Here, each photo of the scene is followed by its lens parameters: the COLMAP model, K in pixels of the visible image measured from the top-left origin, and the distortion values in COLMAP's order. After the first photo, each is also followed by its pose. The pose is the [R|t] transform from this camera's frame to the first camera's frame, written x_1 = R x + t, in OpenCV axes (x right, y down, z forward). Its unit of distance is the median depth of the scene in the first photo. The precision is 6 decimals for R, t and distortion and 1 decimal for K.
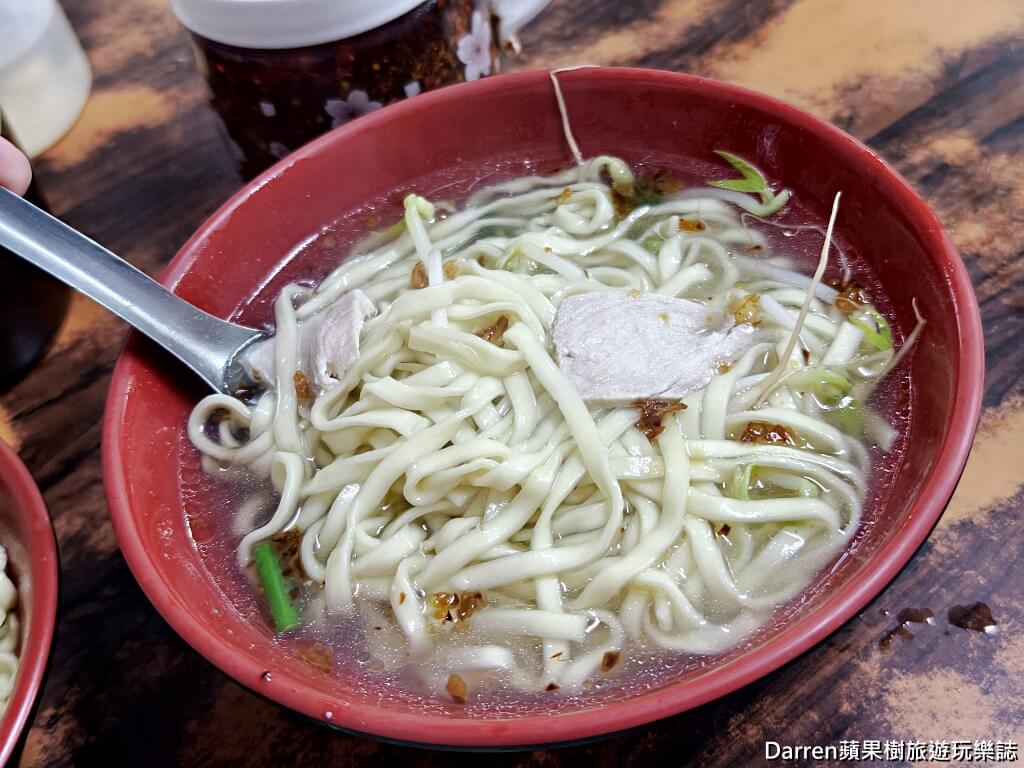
lens RADIAL K [[1673.7, 0, 512.0], [0, 1673.7, 384.0], [0, 0, 1]] dist [0.099142, -0.750691]
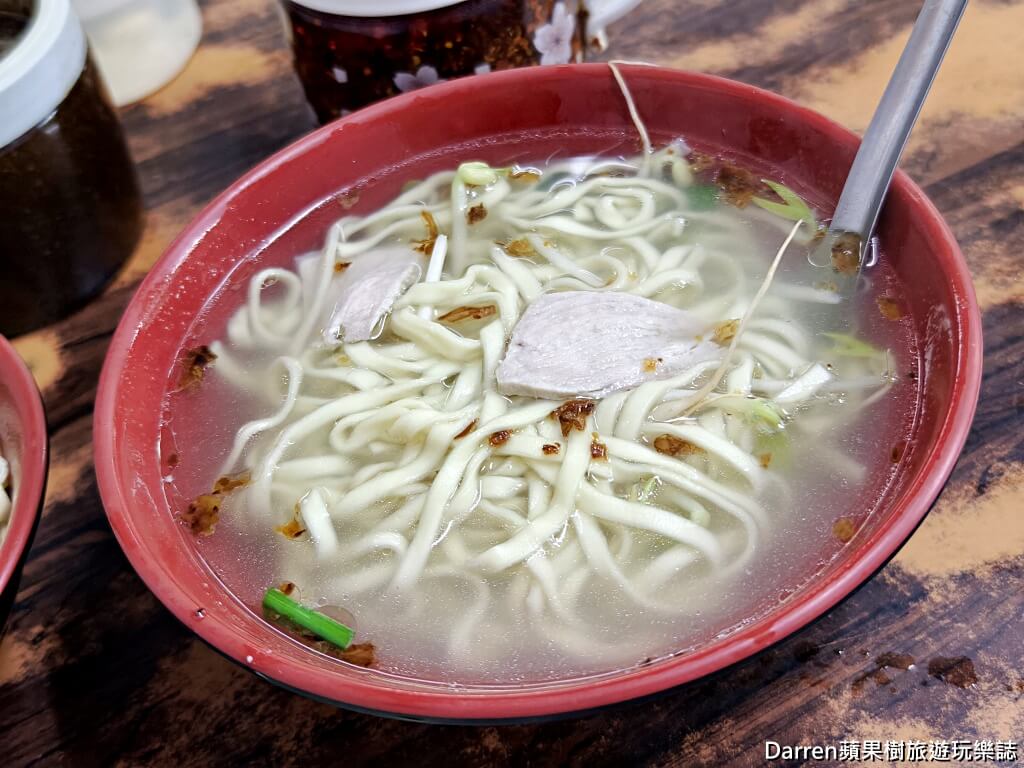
lens RADIAL K [[1673.7, 0, 512.0], [0, 1673.7, 384.0], [0, 0, 1]] dist [0.099142, -0.750691]
pose [[0.984699, 0.131487, -0.114367, 0.108641], [-0.132890, 0.991120, -0.004696, 0.013339], [0.112734, 0.019822, 0.993428, 0.009938]]
